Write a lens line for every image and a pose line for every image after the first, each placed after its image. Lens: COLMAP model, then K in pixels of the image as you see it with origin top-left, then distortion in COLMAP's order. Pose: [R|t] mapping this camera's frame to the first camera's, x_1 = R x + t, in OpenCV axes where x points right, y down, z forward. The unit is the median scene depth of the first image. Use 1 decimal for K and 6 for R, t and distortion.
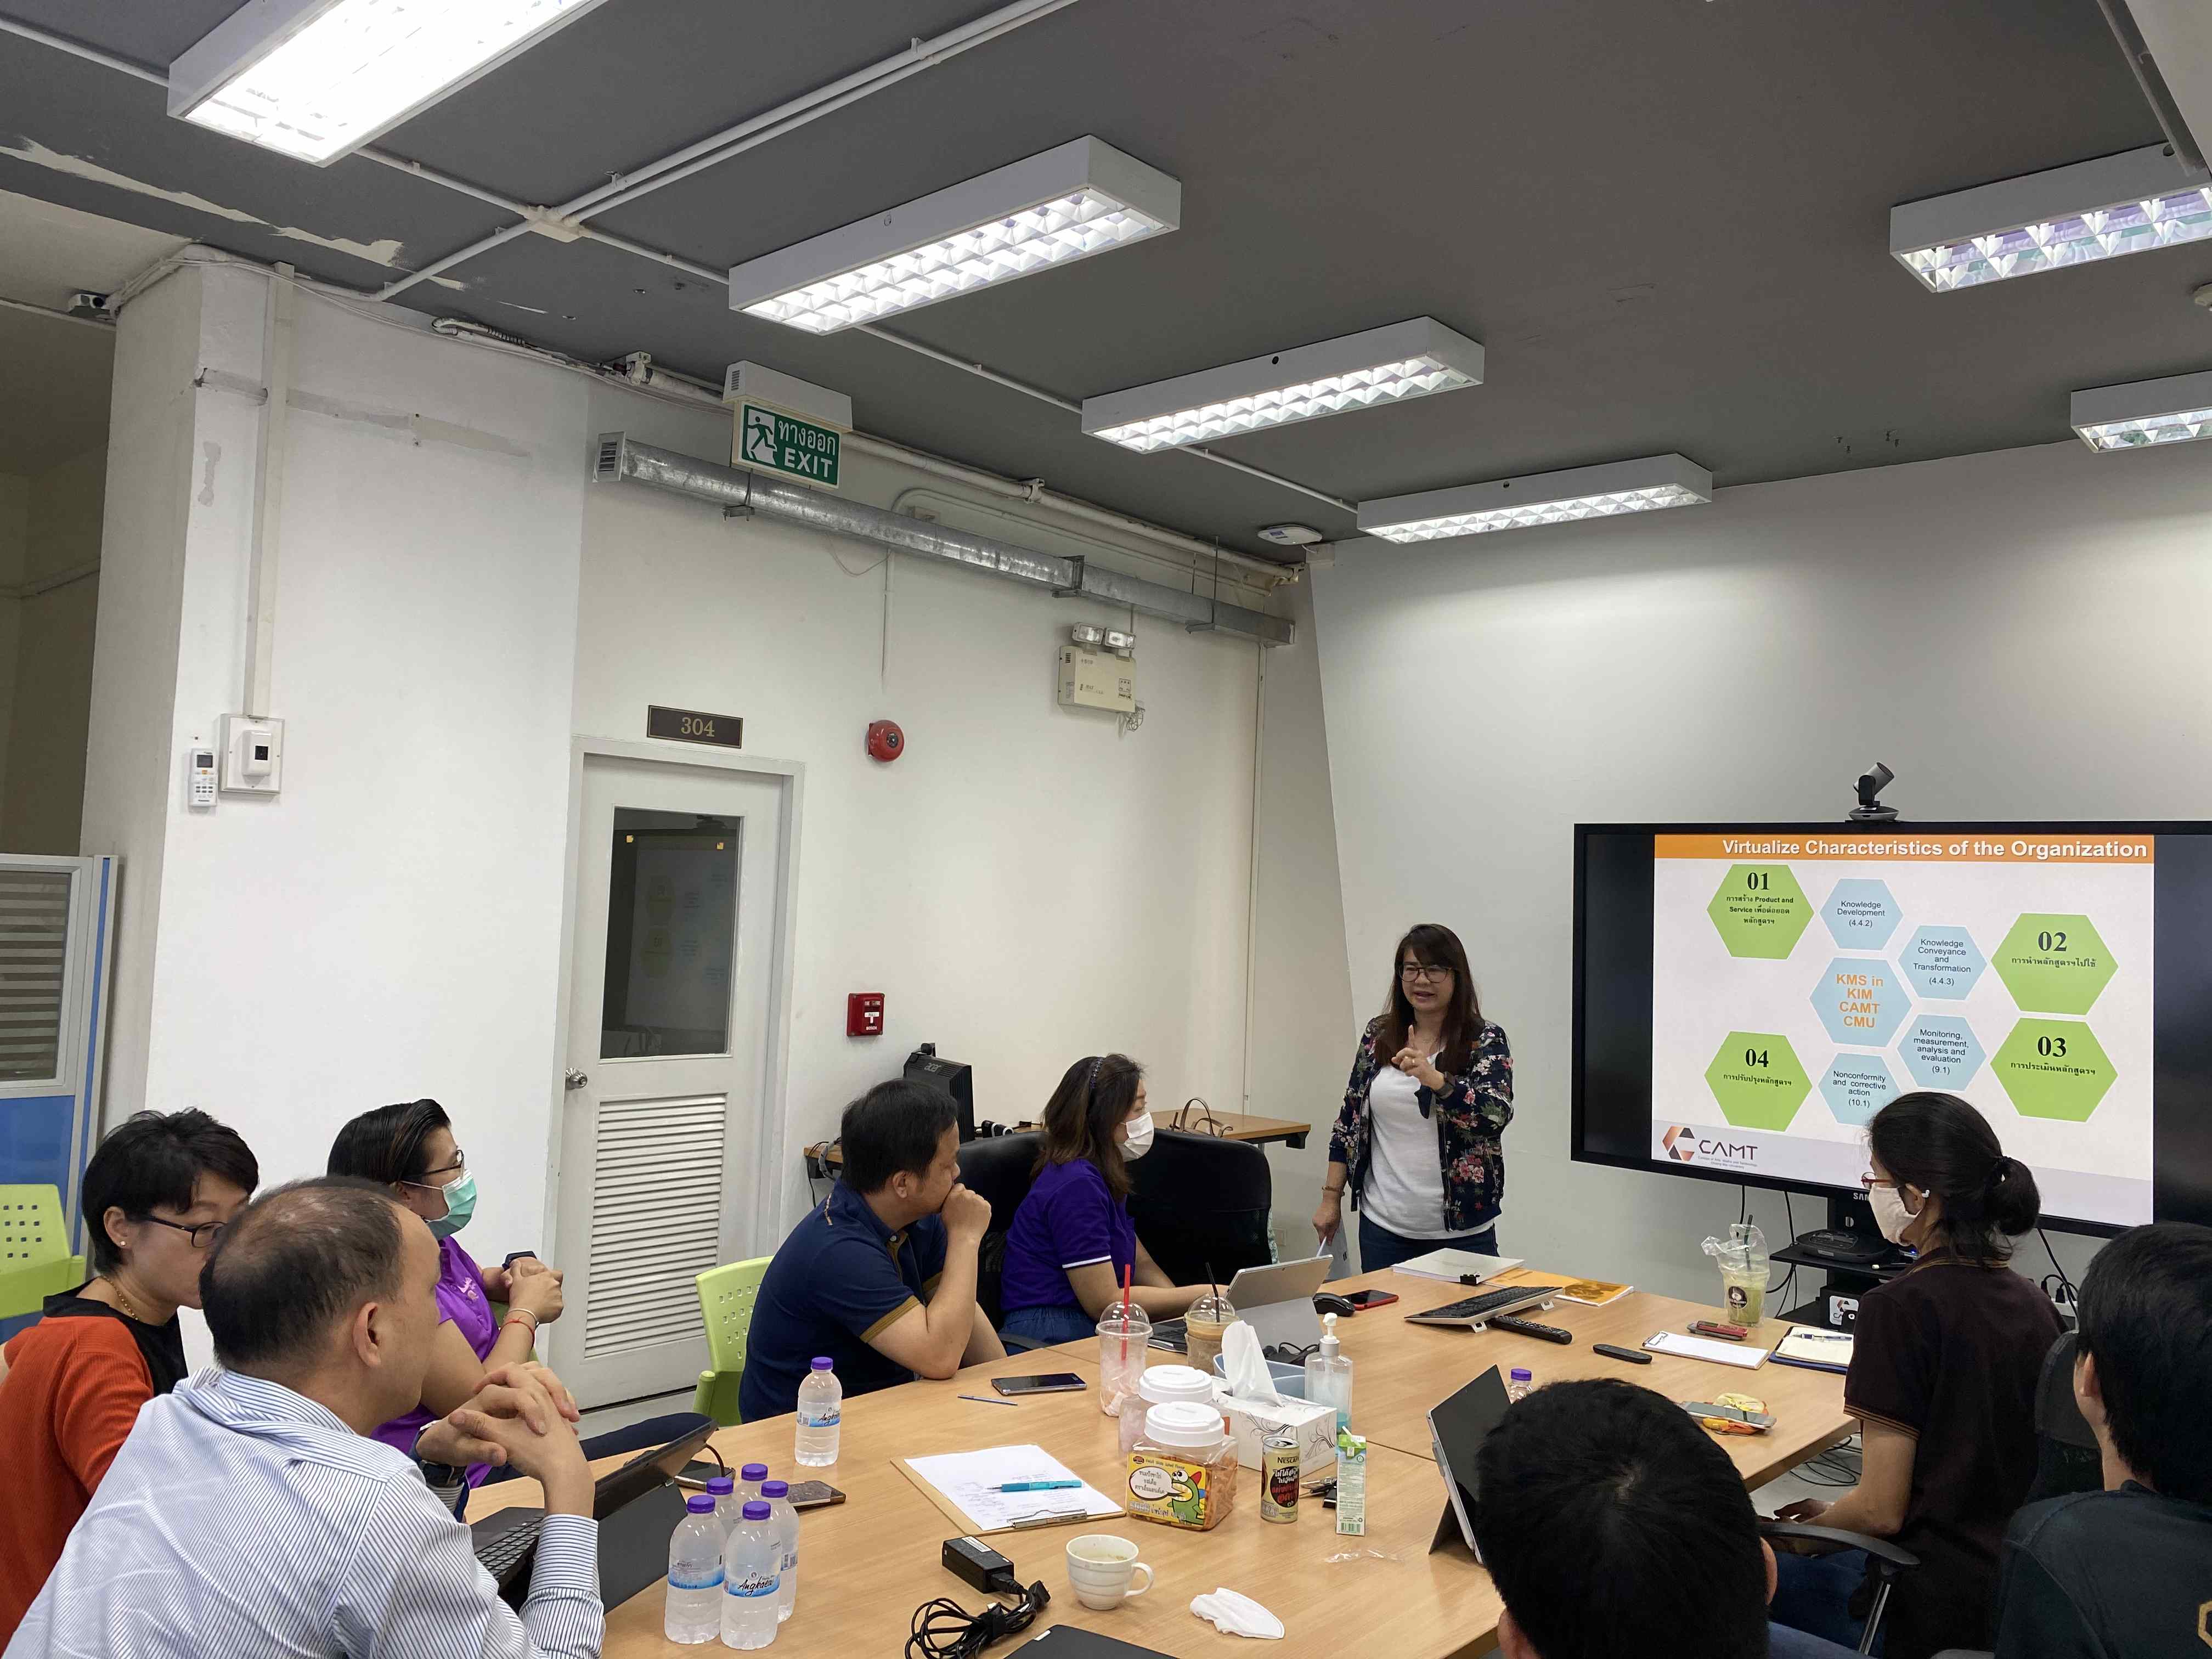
lens RADIAL K [[1687.1, 0, 1078.5], [0, 1687.1, 828.5], [0, 0, 1]] dist [0.115020, -0.193765]
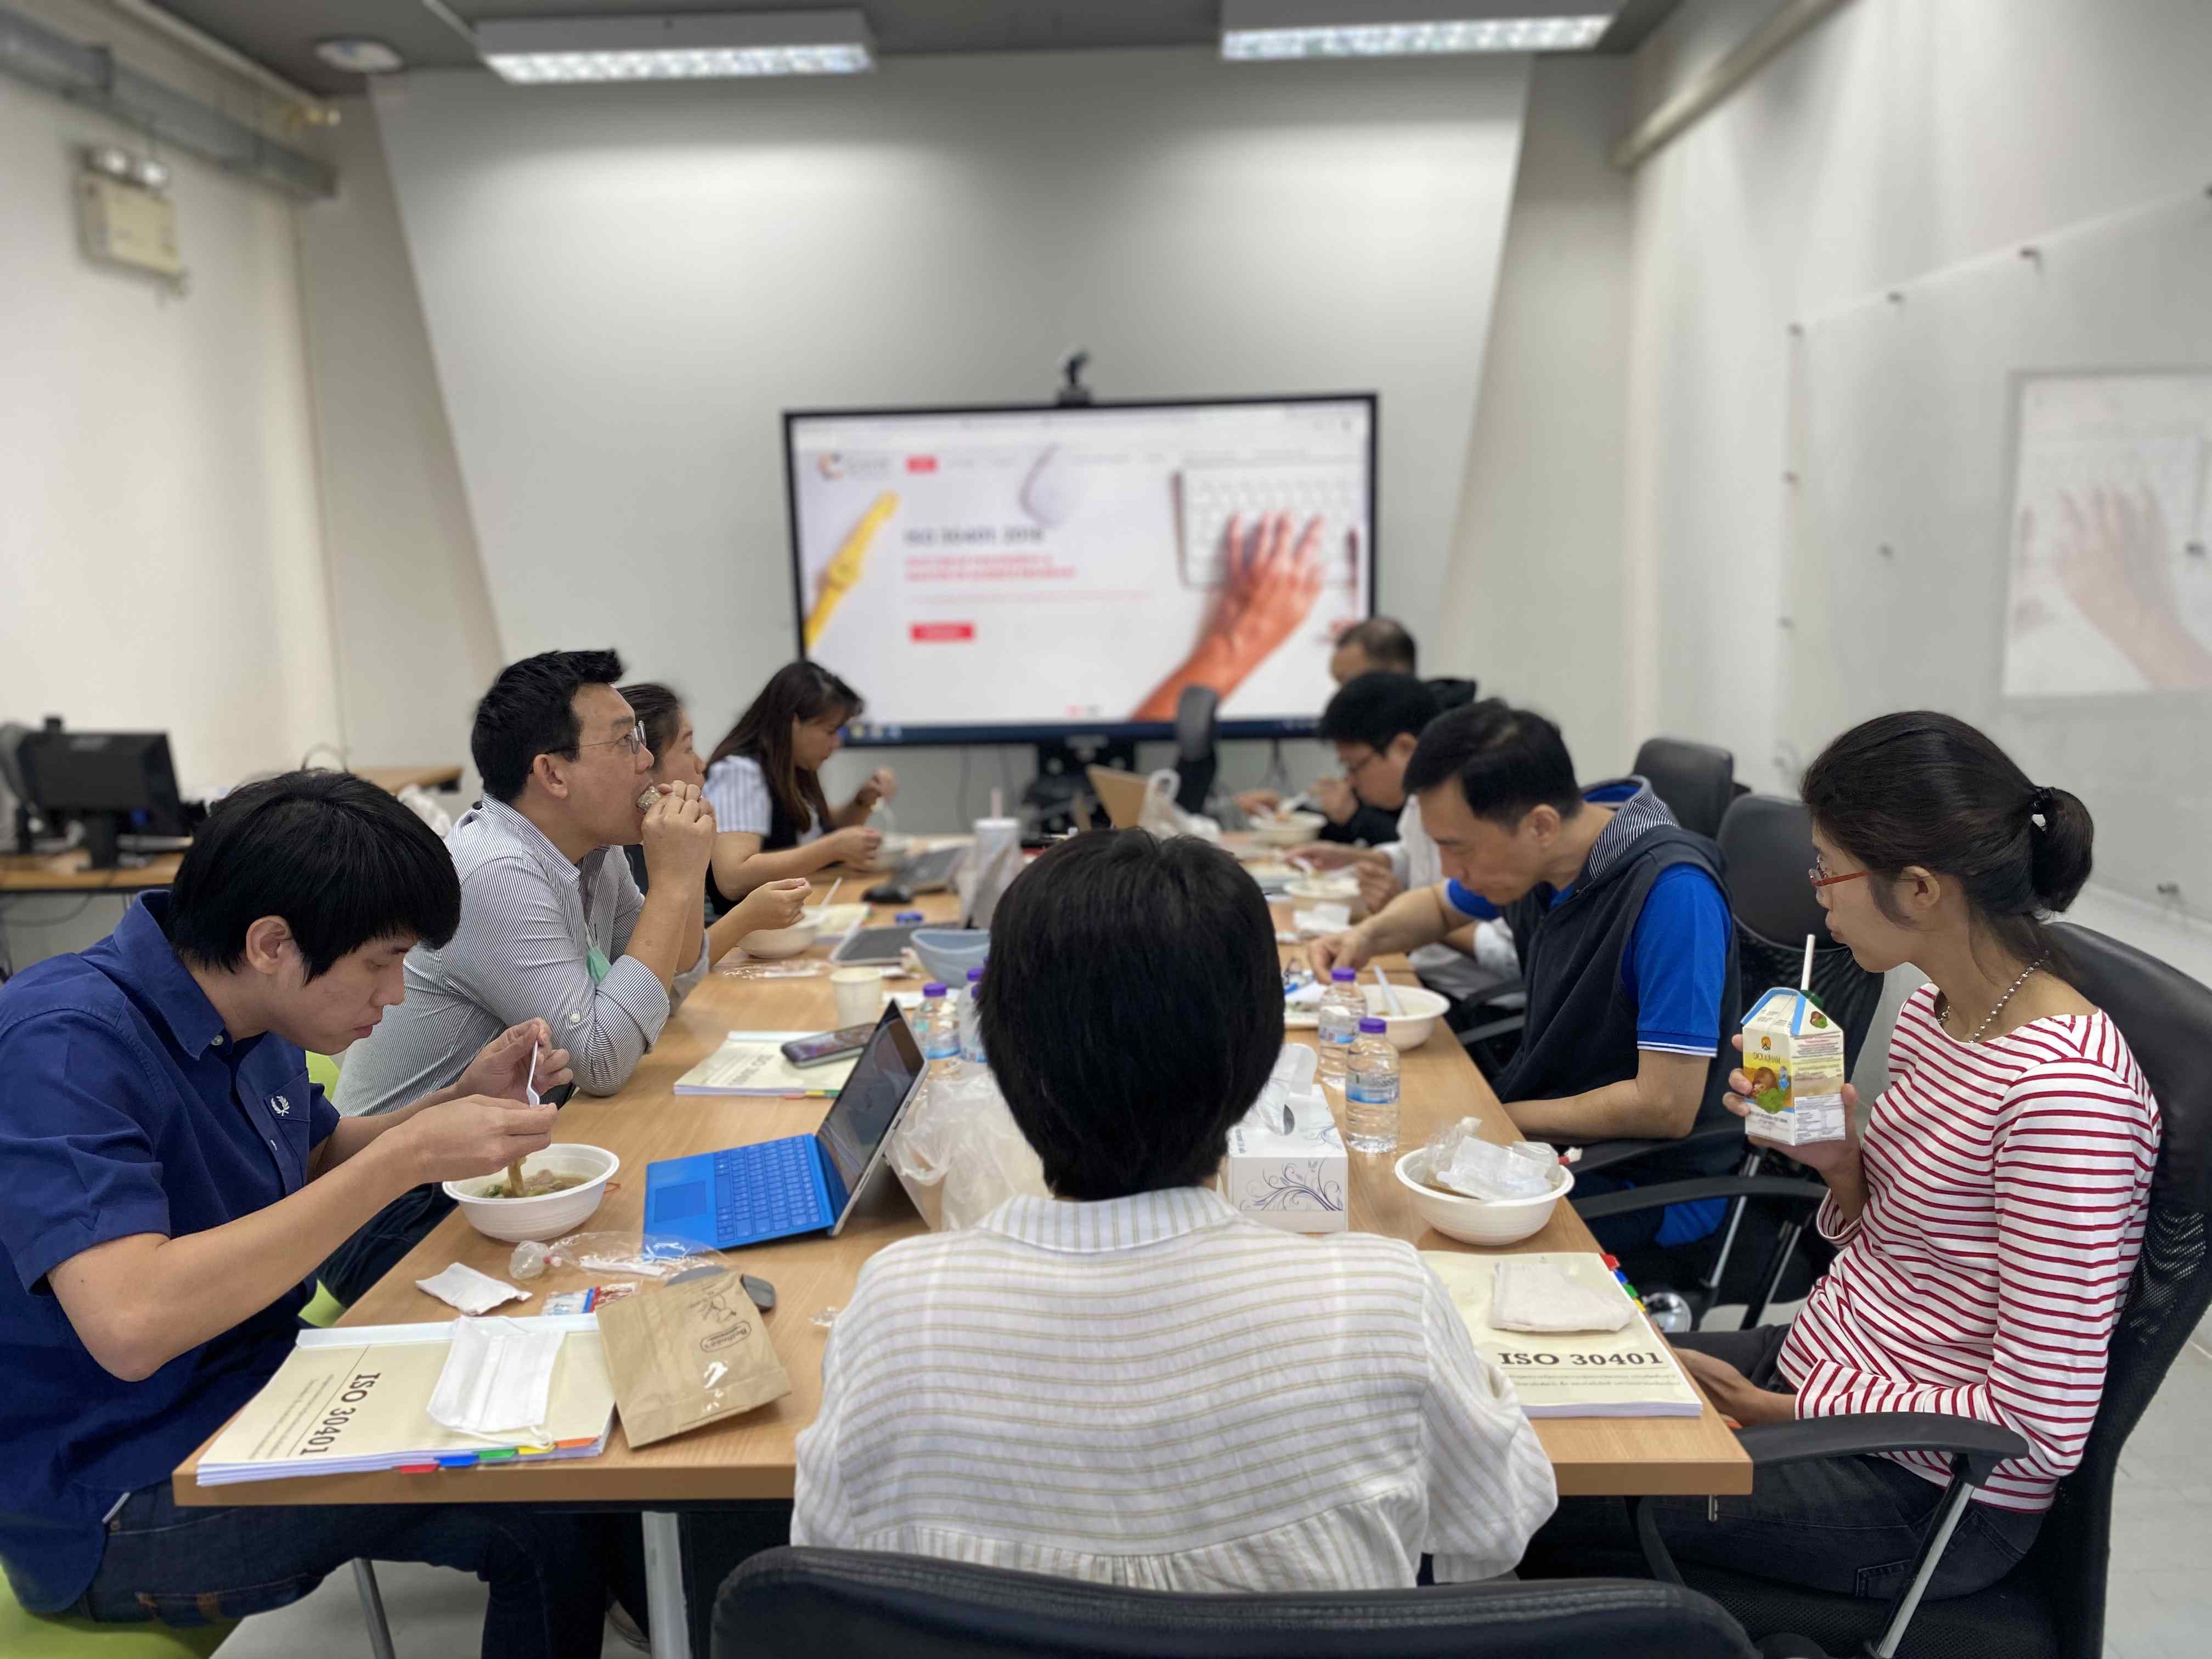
lens RADIAL K [[1711.1, 0, 1106.0], [0, 1711.1, 829.5], [0, 0, 1]] dist [0.009370, 0.001133]
pose [[0.752039, -0.161785, 0.638955, -0.249707], [0.025698, 0.975867, 0.216846, 0.025506], [-0.658618, -0.146657, 0.738048, 0.135122]]
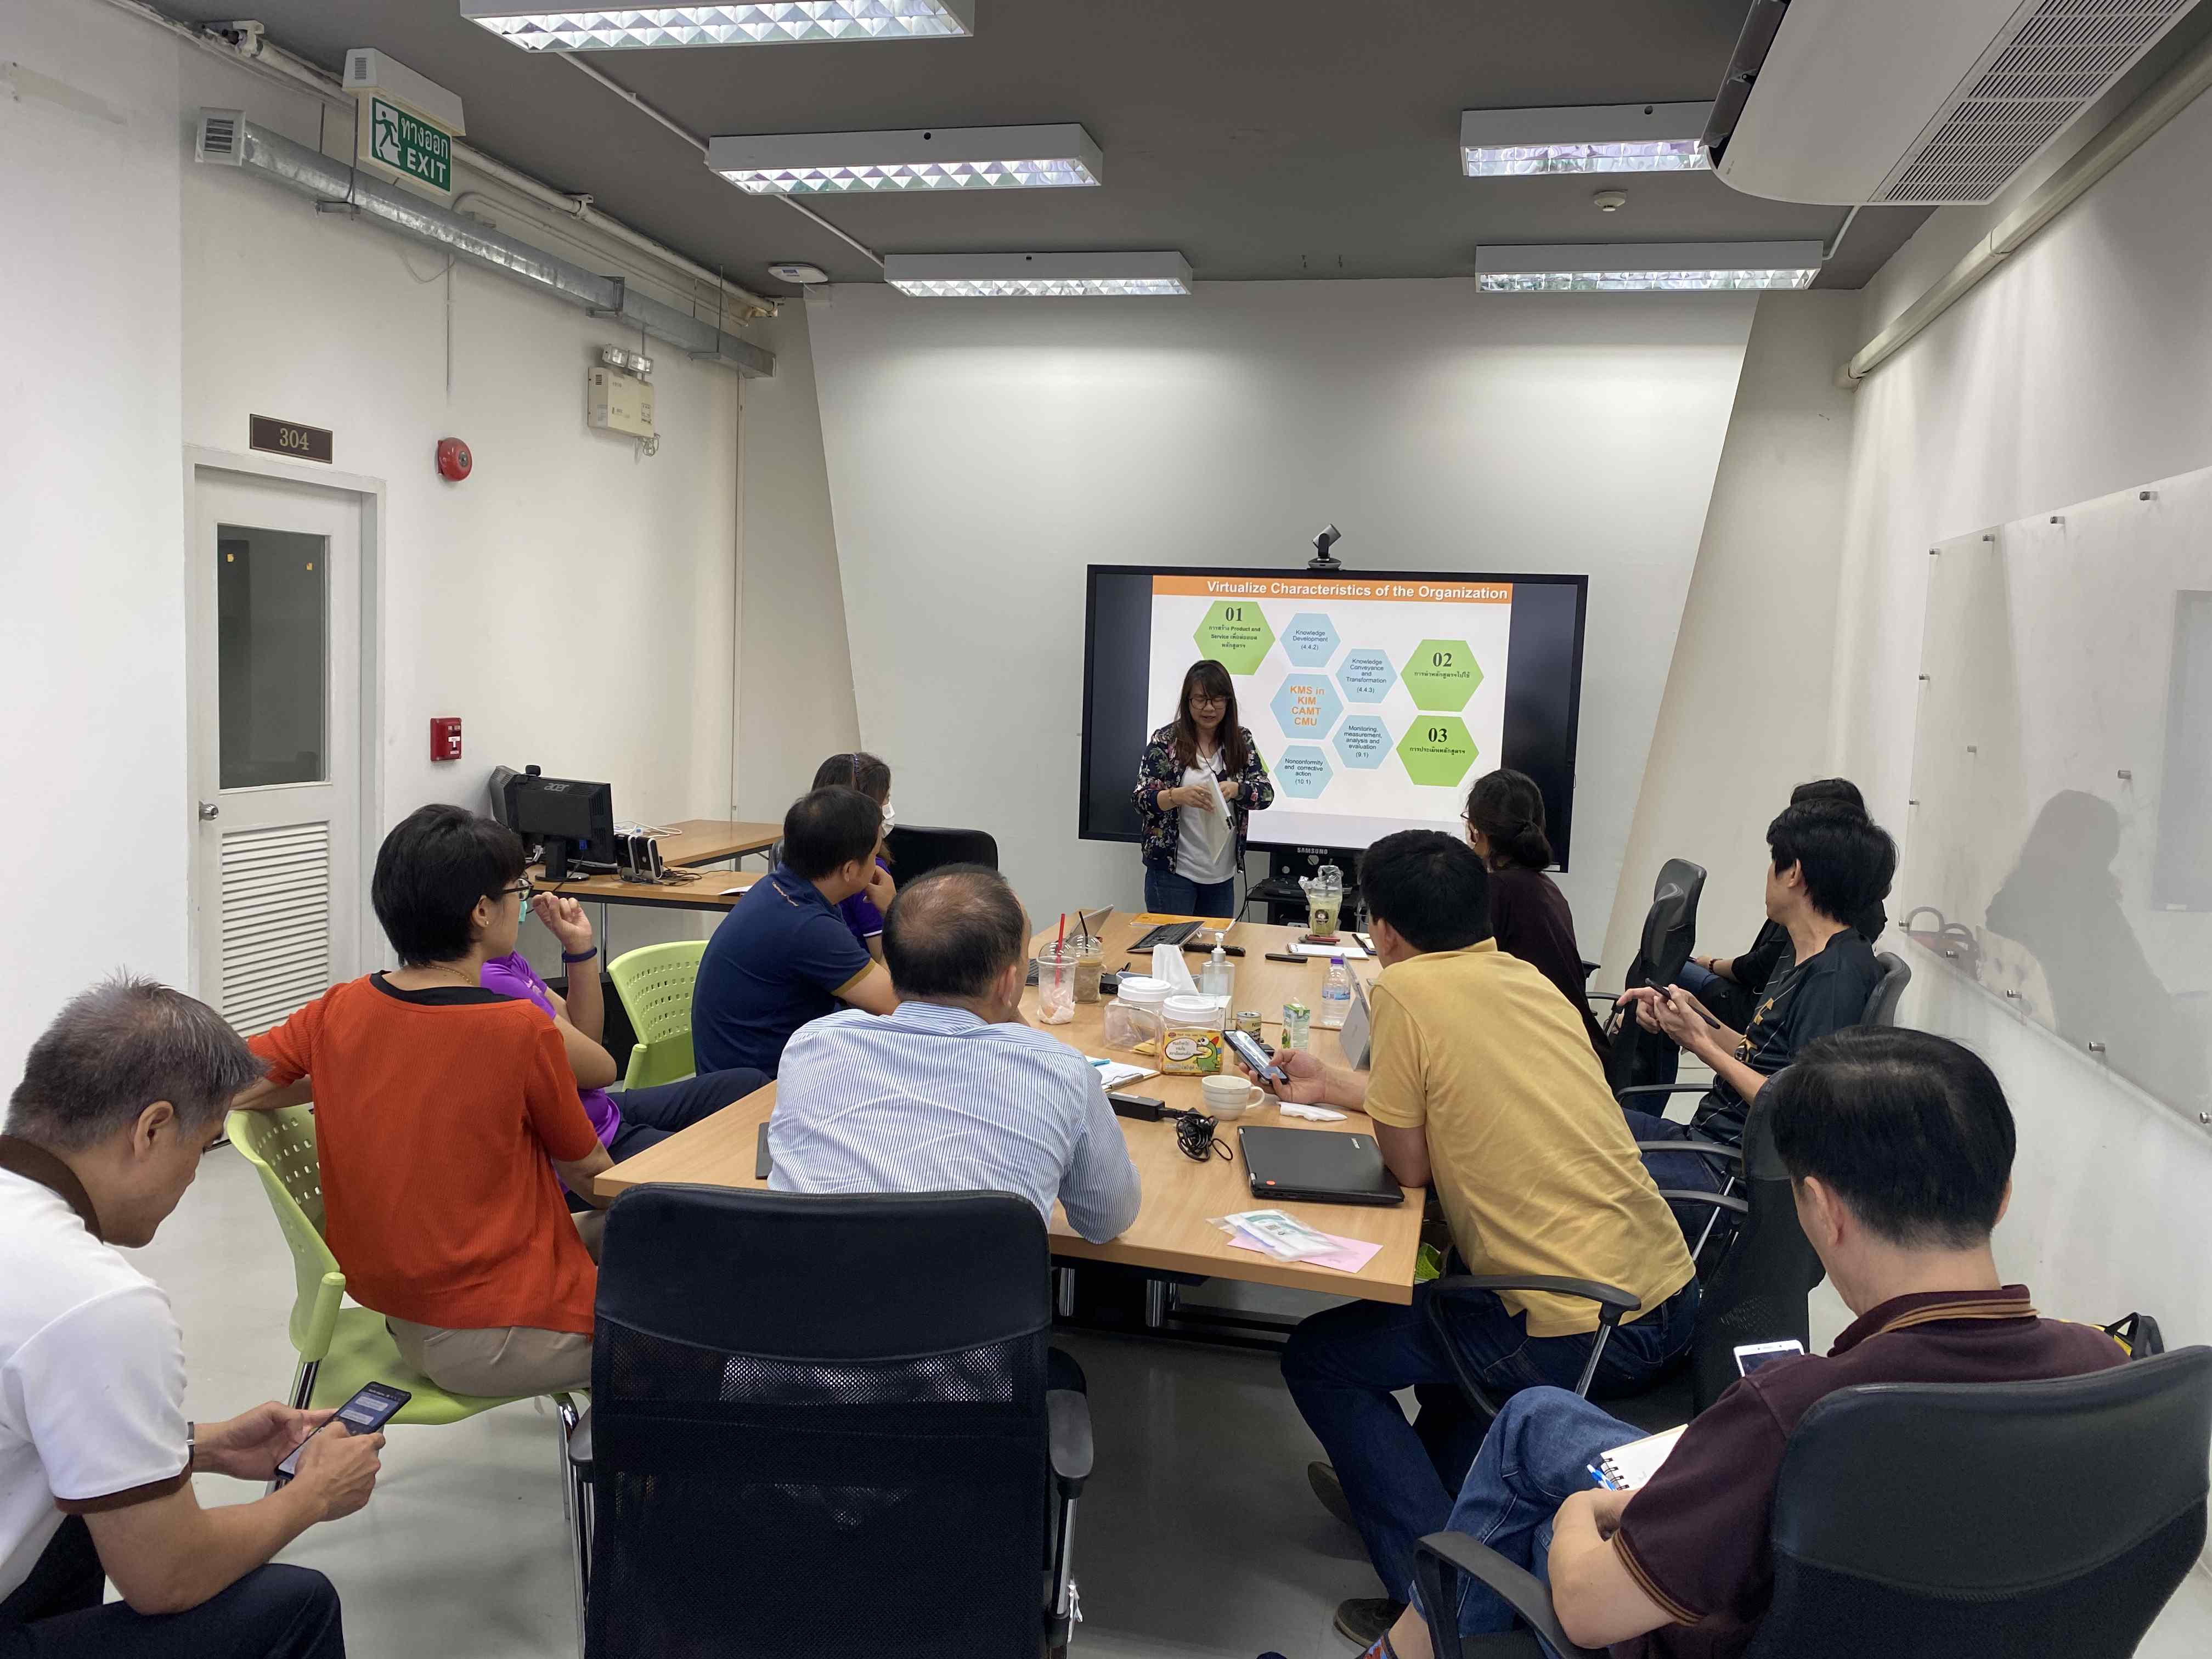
lens RADIAL K [[1711.1, 0, 1106.0], [0, 1711.1, 829.5], [0, 0, 1]] dist [0.009370, 0.001133]
pose [[0.876158, -0.051878, 0.479223, -0.305503], [-0.028494, 0.986879, 0.158930, -0.010372], [-0.481180, -0.152903, 0.863184, -0.077344]]
